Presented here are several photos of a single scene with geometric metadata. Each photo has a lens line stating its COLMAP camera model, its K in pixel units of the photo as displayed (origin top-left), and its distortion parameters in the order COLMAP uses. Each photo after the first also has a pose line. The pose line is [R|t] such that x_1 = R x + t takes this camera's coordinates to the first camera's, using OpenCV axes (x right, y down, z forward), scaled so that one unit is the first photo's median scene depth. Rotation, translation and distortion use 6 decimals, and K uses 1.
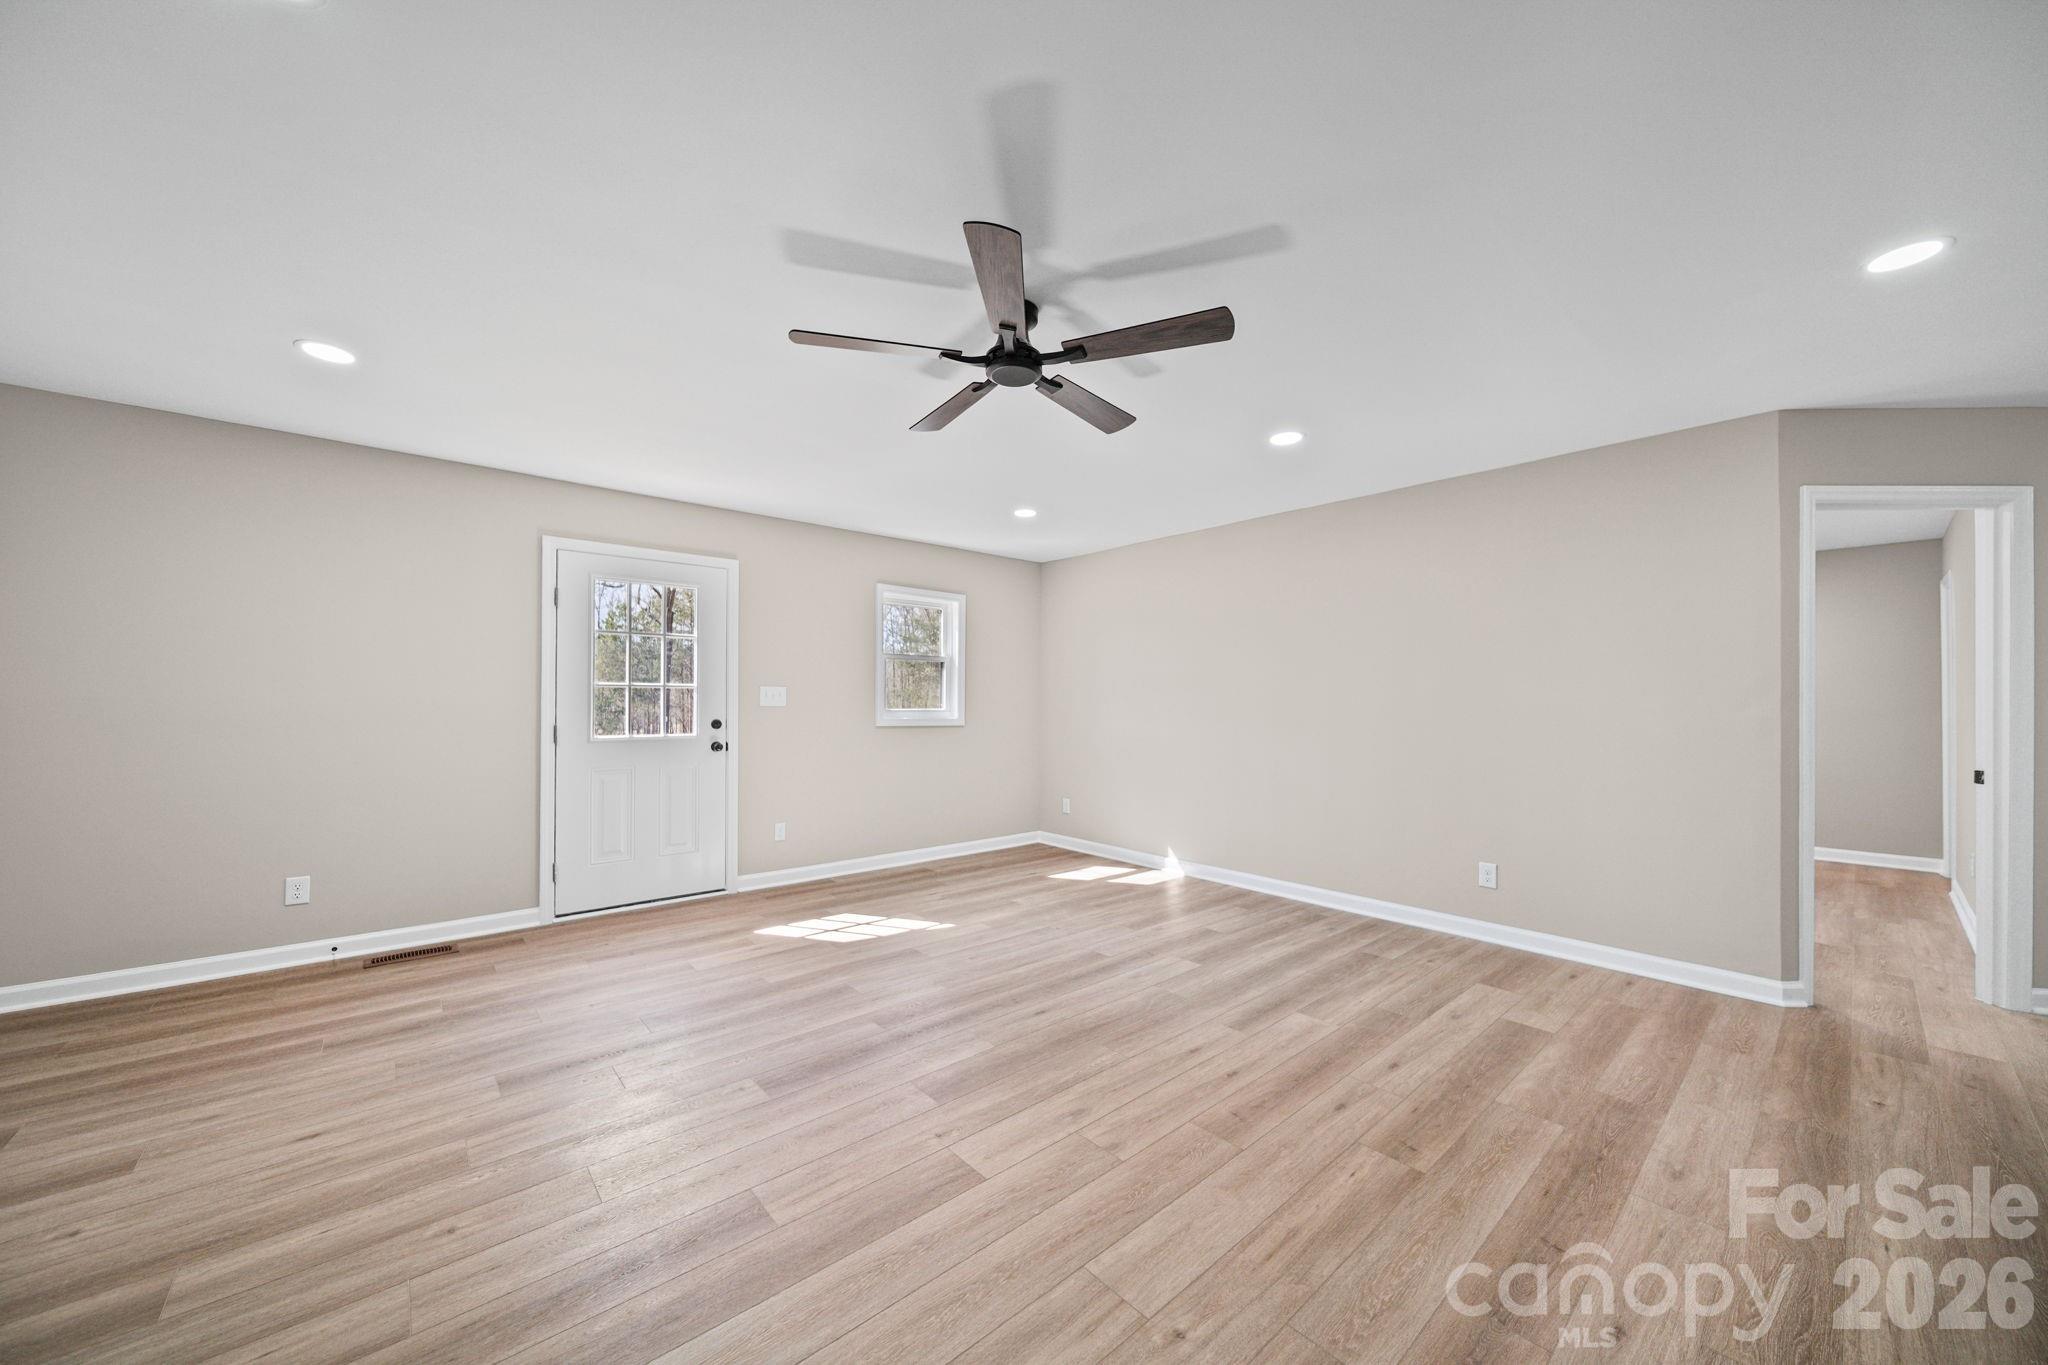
lens RADIAL K [[729.9, 0, 1033.8], [0, 729.9, 690.2], [0, 0, 1]] dist [-0.000879, -0.001232]
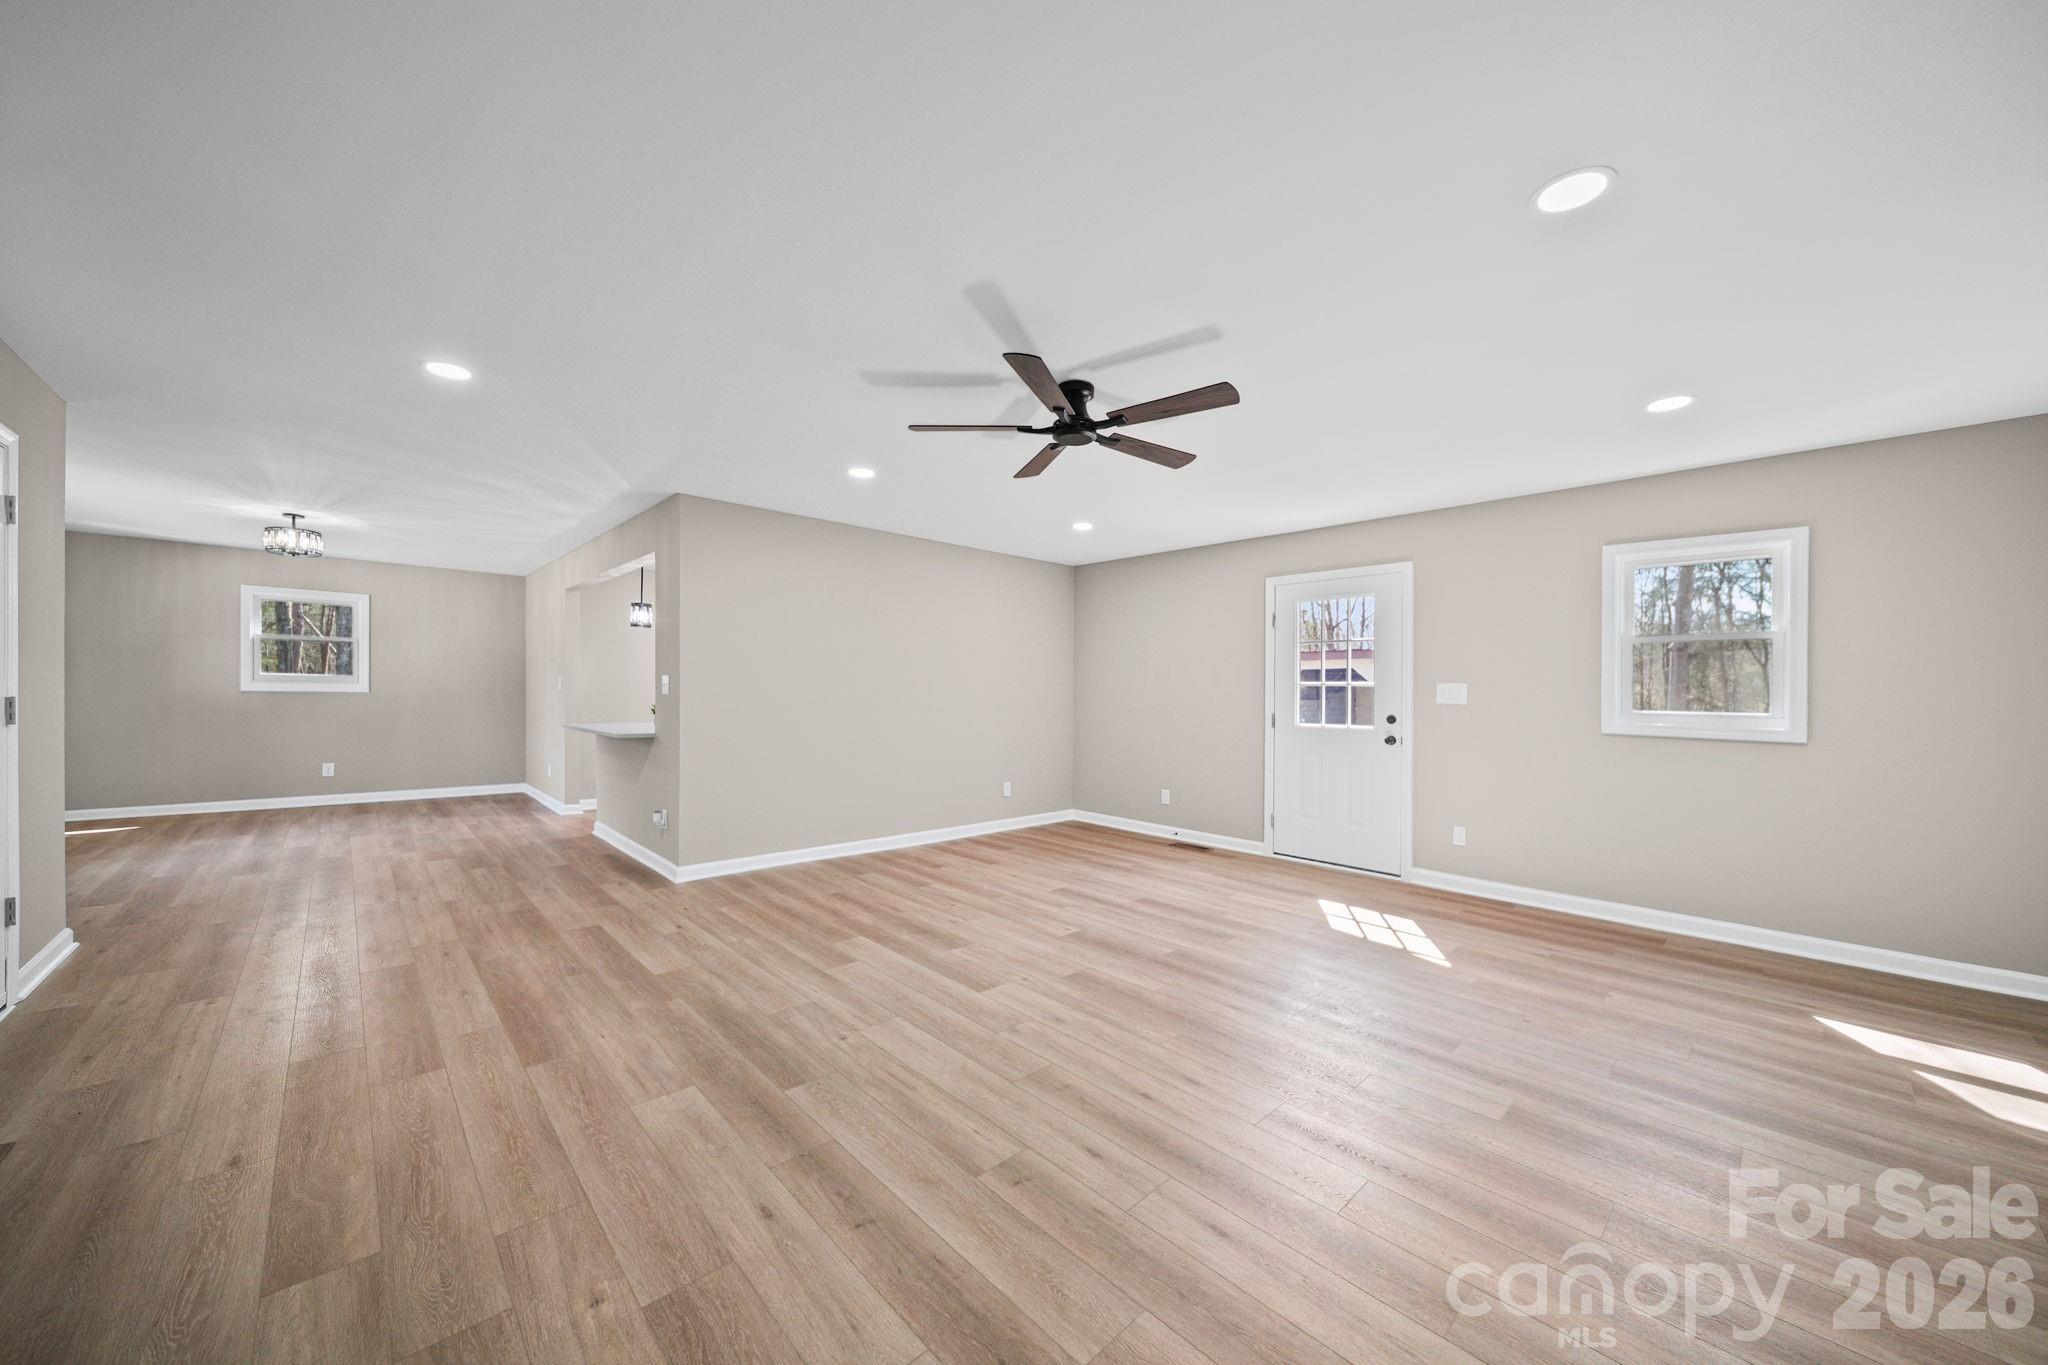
lens RADIAL K [[729.9, 0, 1024.8], [0, 729.9, 692.7], [0, 0, 1]] dist [-0.000879, -0.001232]
pose [[0.032112, -0.004141, -0.999476, 0.999719], [0.002726, 0.999988, -0.004056, 0.016174], [0.999481, -0.002594, 0.032123, 0.686405]]
